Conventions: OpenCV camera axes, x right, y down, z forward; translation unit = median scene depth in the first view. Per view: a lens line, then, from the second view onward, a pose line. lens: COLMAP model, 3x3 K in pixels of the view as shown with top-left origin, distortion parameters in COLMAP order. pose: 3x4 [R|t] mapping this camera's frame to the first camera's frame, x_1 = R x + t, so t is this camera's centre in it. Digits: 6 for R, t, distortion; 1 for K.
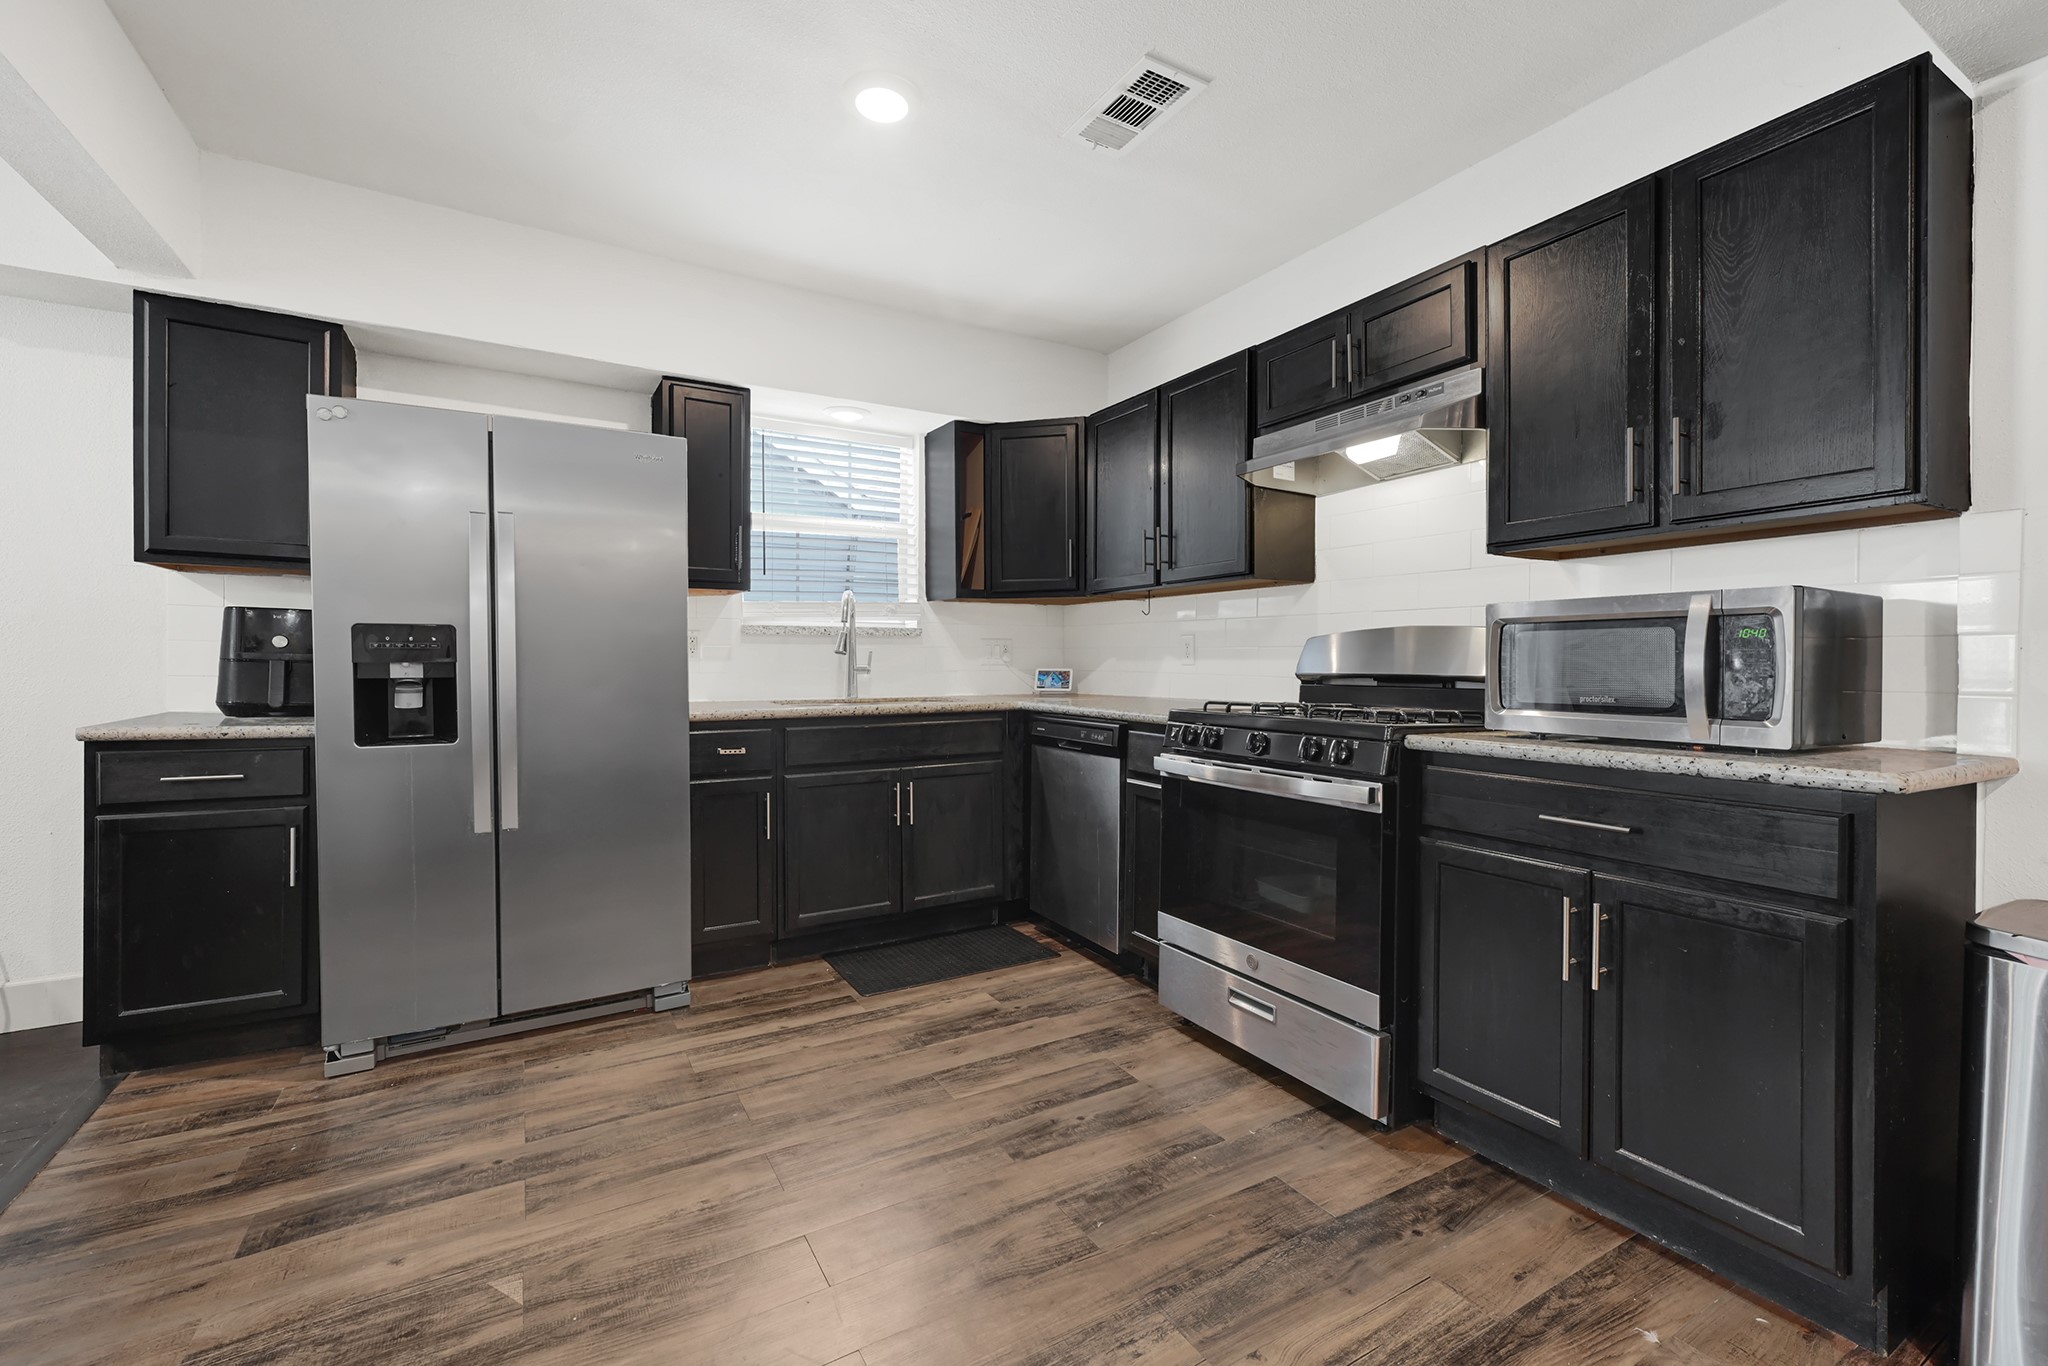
lens RADIAL K [[841.0, 0, 1003.1], [0, 841.0, 668.9], [0, 0, 1]] dist [-0.003435, 0.000902]
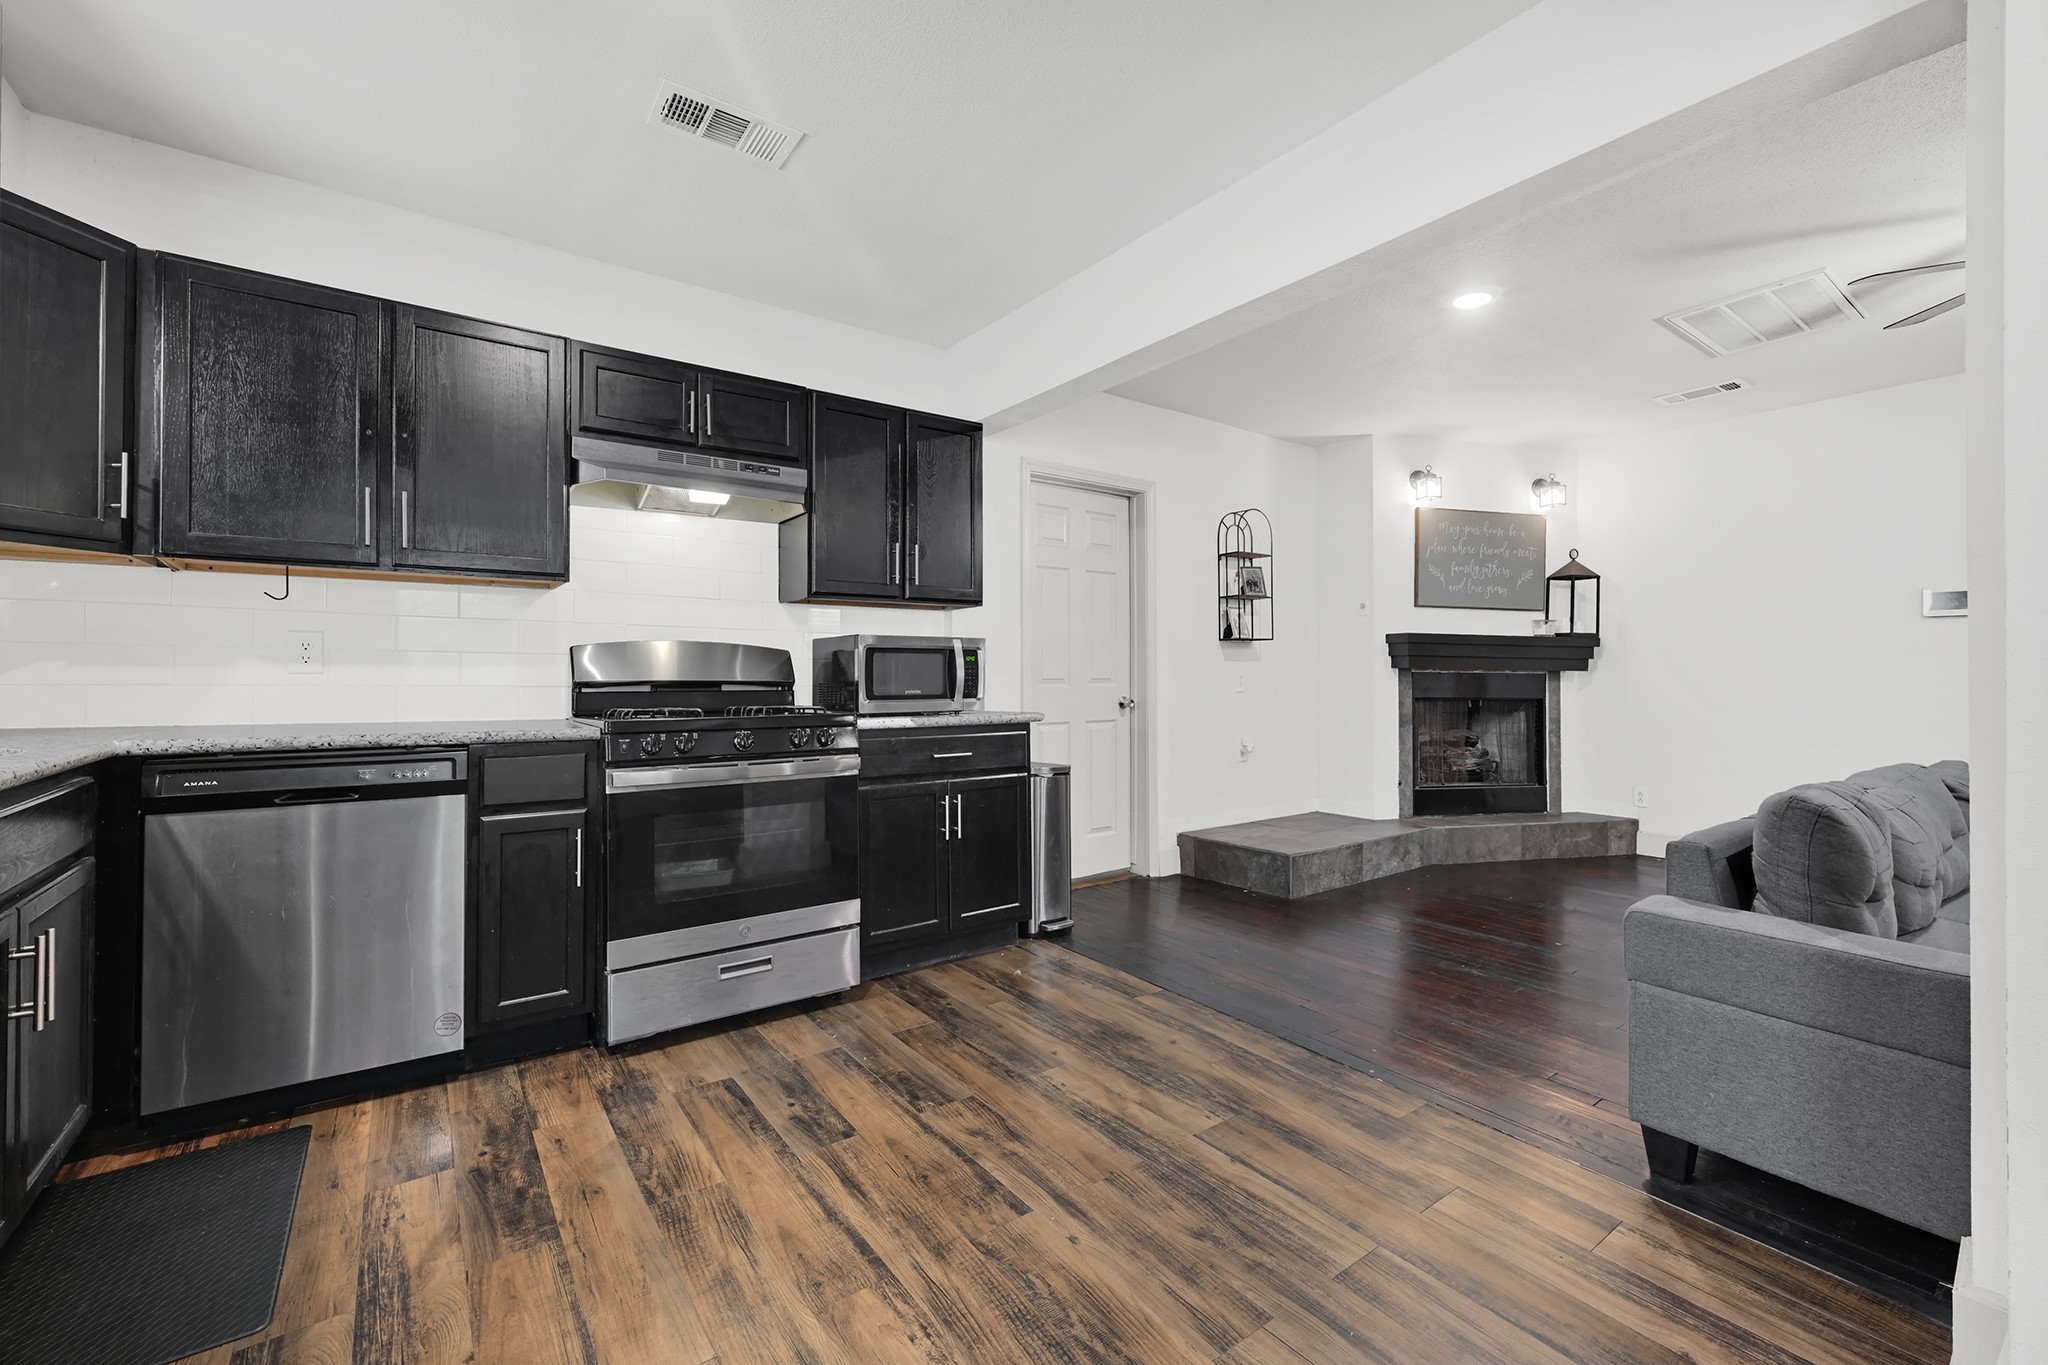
lens RADIAL K [[841.0, 0, 1024.2], [0, 841.0, 672.7], [0, 0, 1]] dist [-0.003435, 0.000902]
pose [[-0.107386, -0.001098, 0.994217, -0.894771], [0.004436, 0.999989, 0.001583, -0.005034], [-0.994208, 0.004580, -0.107380, 0.748317]]
